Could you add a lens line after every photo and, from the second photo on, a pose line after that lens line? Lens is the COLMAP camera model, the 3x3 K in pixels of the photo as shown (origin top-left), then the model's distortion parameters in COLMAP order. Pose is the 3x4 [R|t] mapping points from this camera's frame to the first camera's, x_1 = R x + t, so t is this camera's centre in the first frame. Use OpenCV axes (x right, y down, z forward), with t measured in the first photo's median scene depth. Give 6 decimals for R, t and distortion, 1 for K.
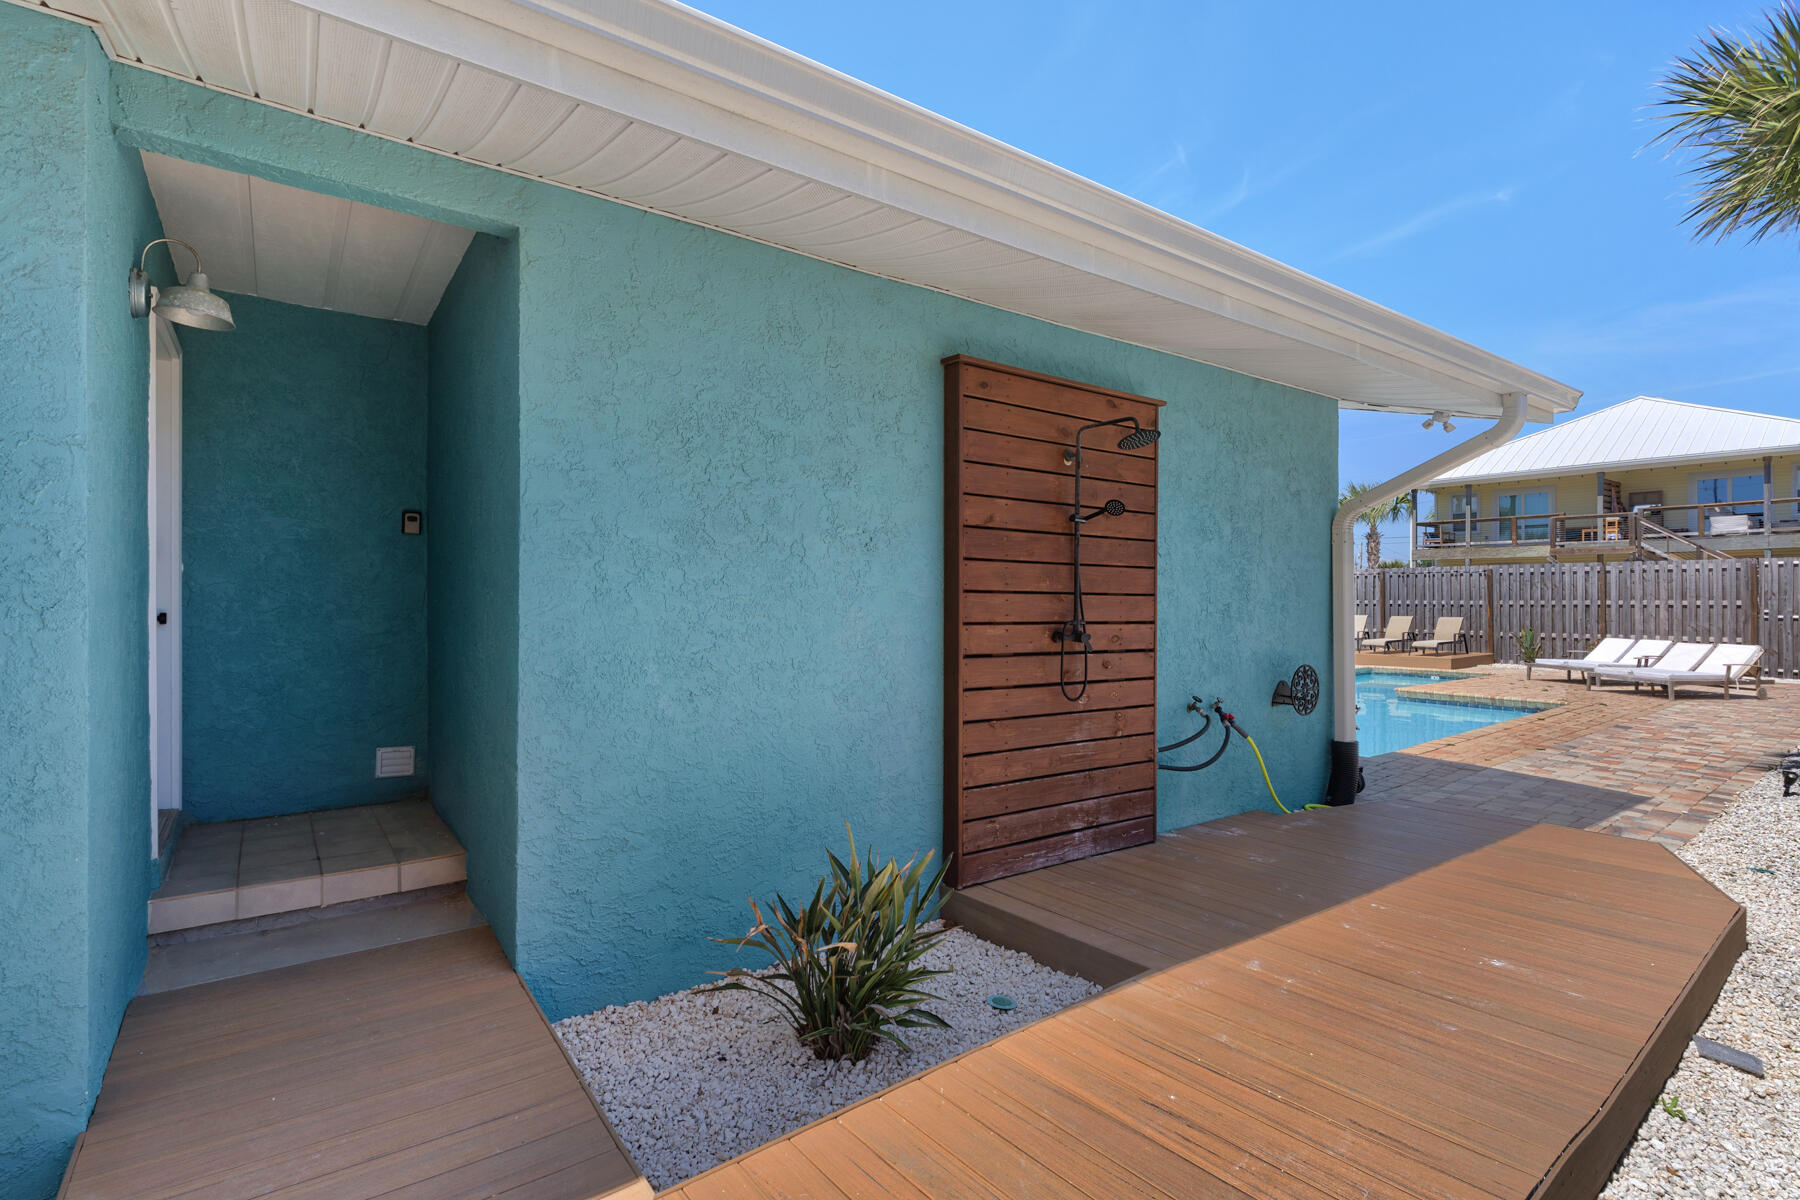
lens RADIAL K [[856.8, 0, 898.6], [0, 856.8, 597.3], [0, 0, 1]] dist [0.002696, -0.000771]
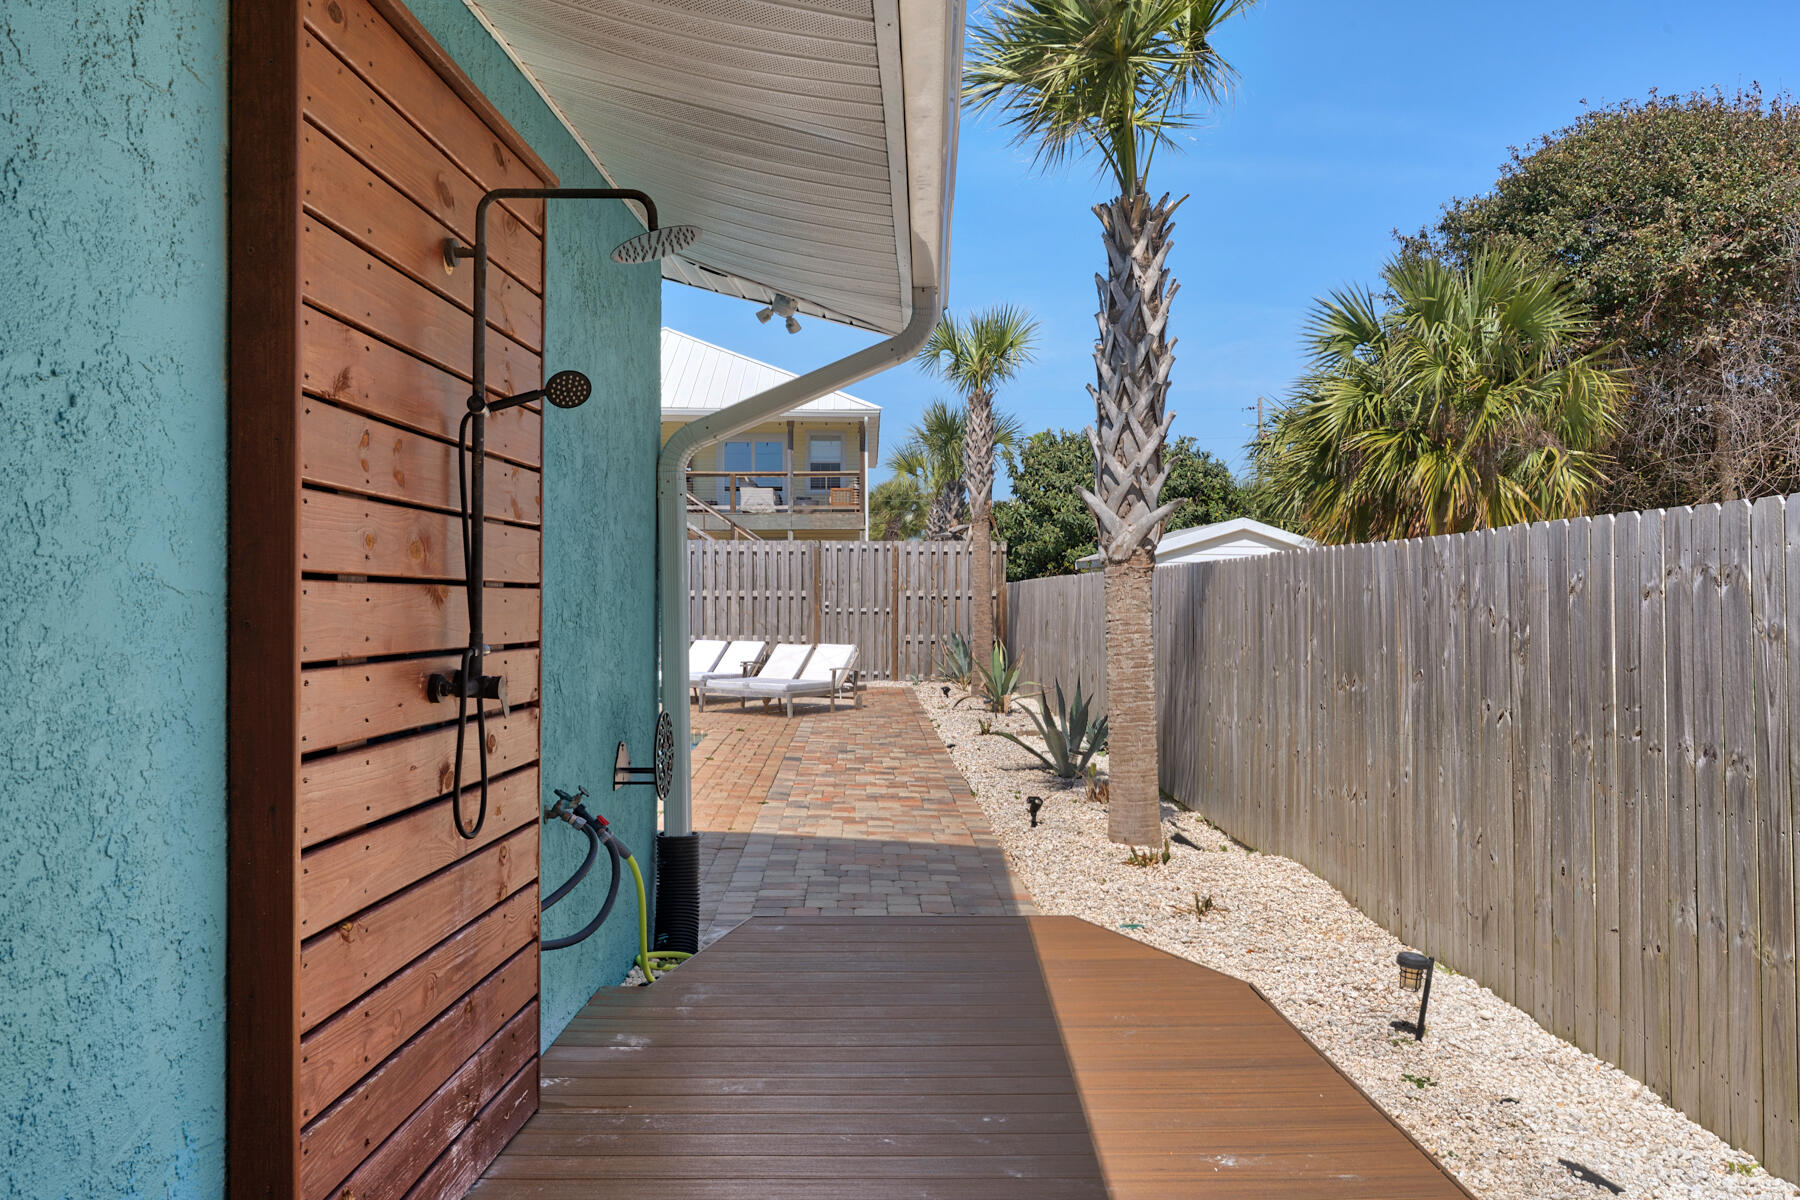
lens RADIAL K [[1414.8, 0, 899.2], [0, 1414.8, 591.4], [0, 0, 1]] dist [0.003303, -0.000132]
pose [[0.604549, -0.000126, 0.796568, -0.051966], [-0.004307, 0.999985, 0.003427, -0.000757], [-0.796556, -0.005503, 0.604540, 0.096823]]
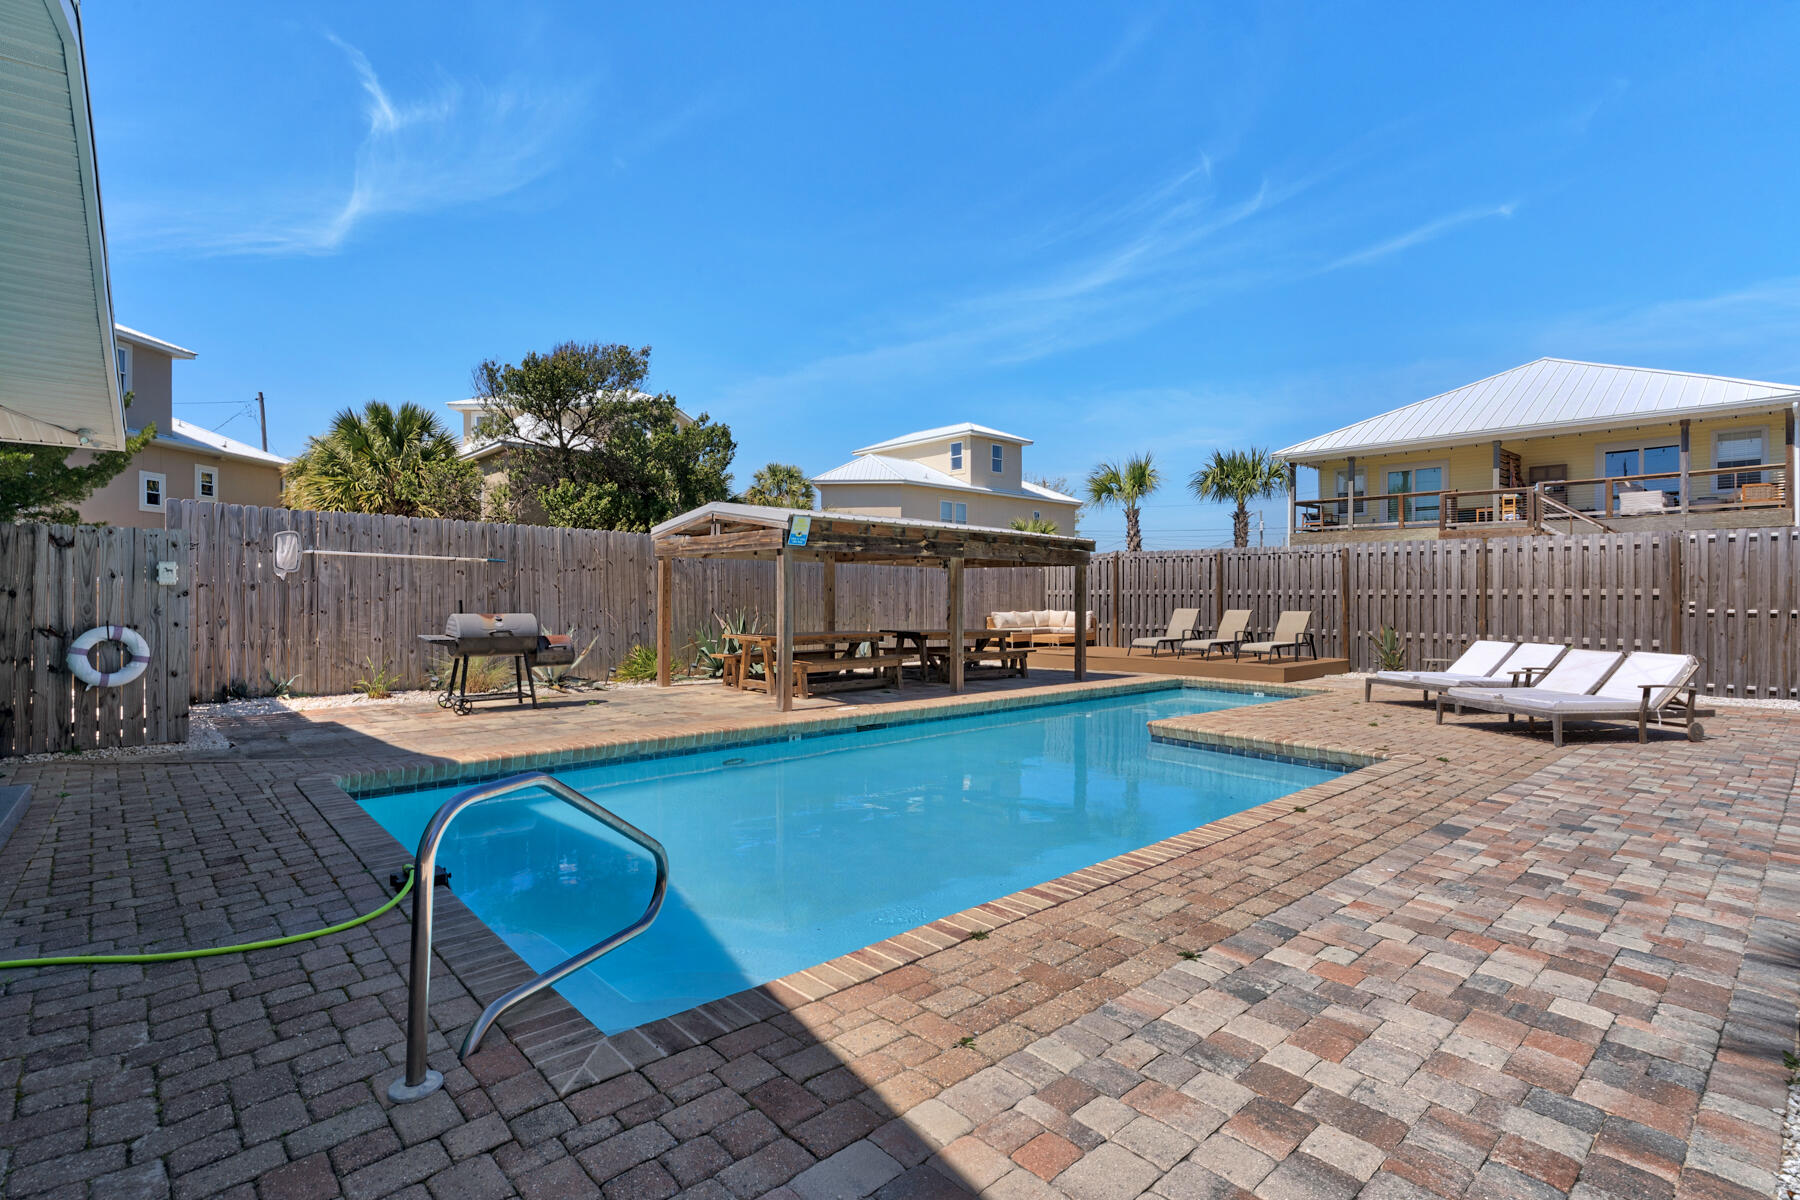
lens RADIAL K [[869.3, 0, 897.8], [0, 869.3, 597.8], [0, 0, 1]] dist [0.003635, -0.000067]
pose [[0.997773, 0.003367, 0.066623, 0.278019], [-0.003764, 0.999976, 0.005835, 0.009149], [-0.066602, -0.006073, 0.997761, 0.294533]]
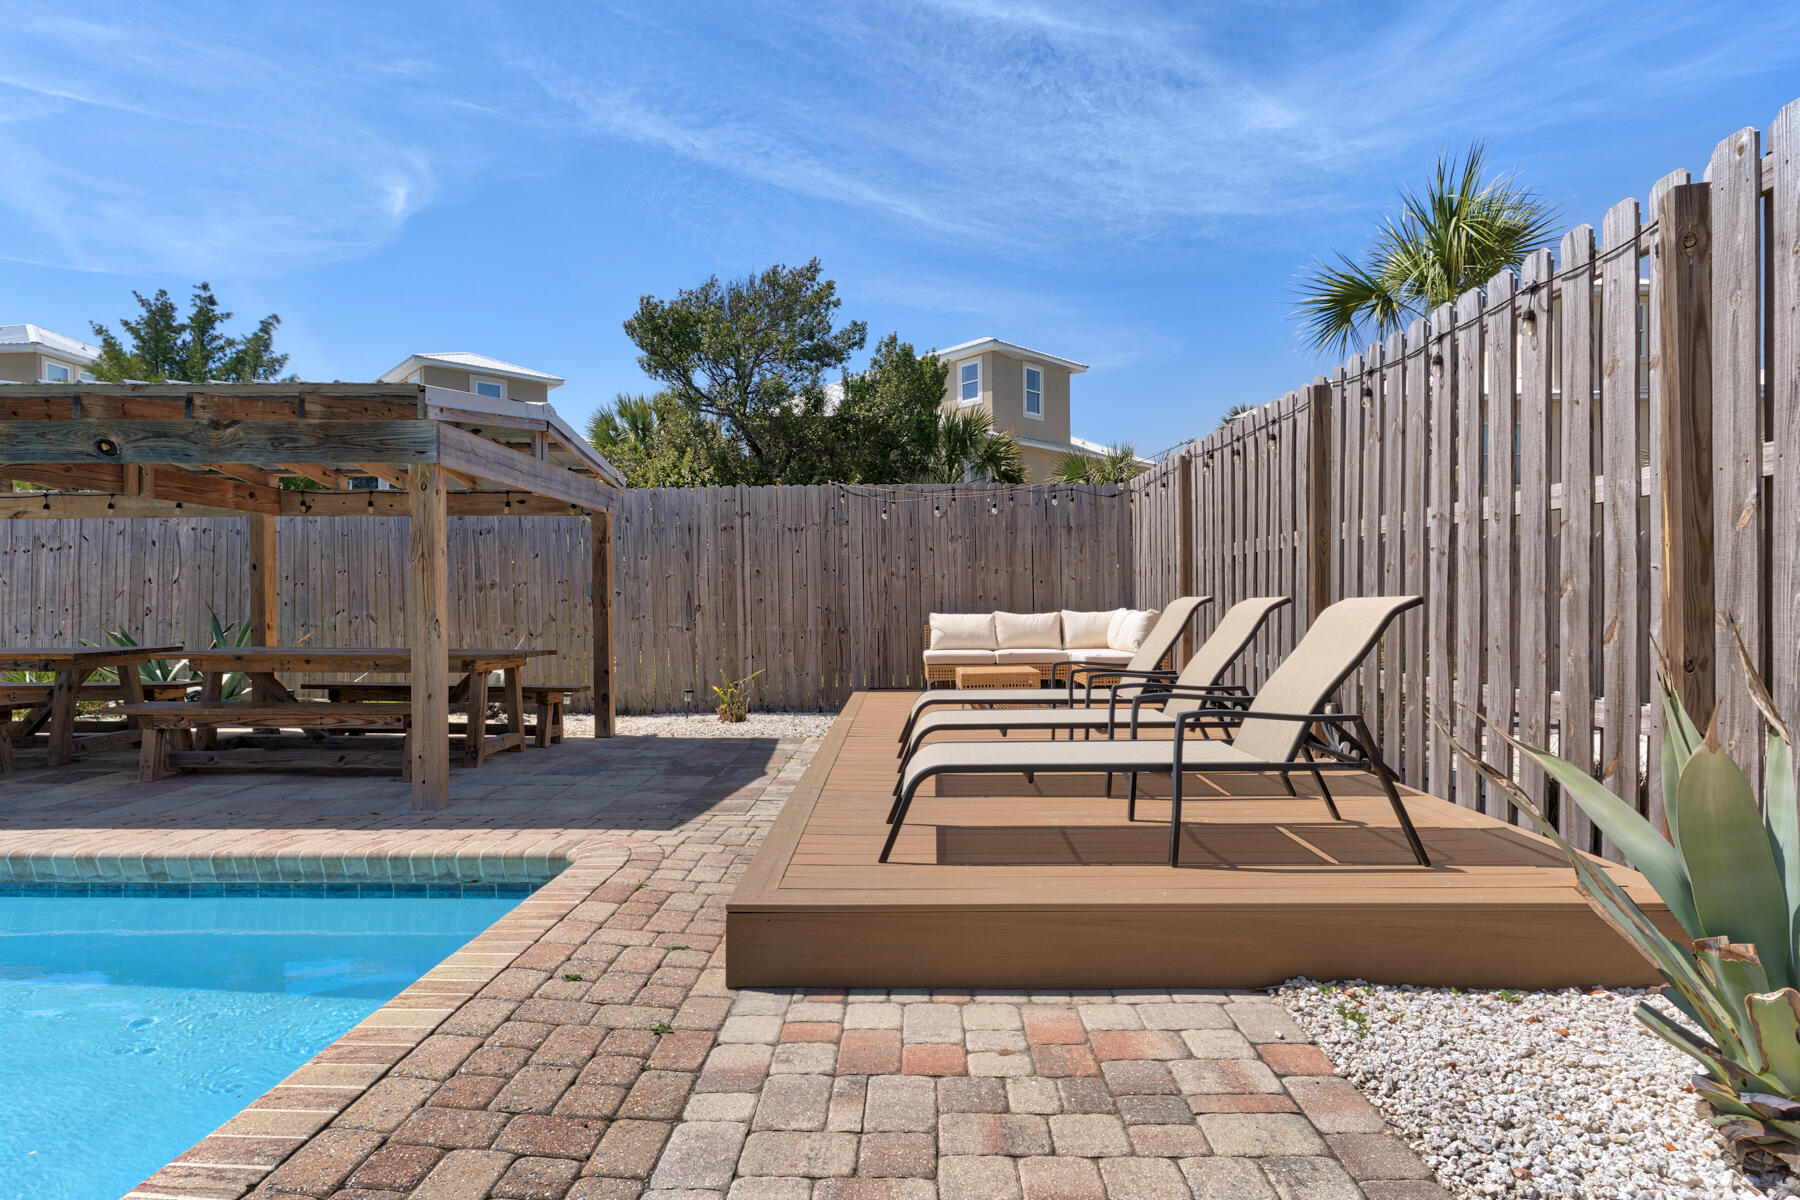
lens RADIAL K [[935.3, 0, 895.3], [0, 935.3, 618.0], [0, 0, 1]] dist [0.001302, -0.000159]
pose [[0.766380, 0.001977, -0.642384, 0.792774], [0.011562, 0.999791, 0.016871, 0.026906], [0.642283, -0.020357, 0.766197, 0.946506]]
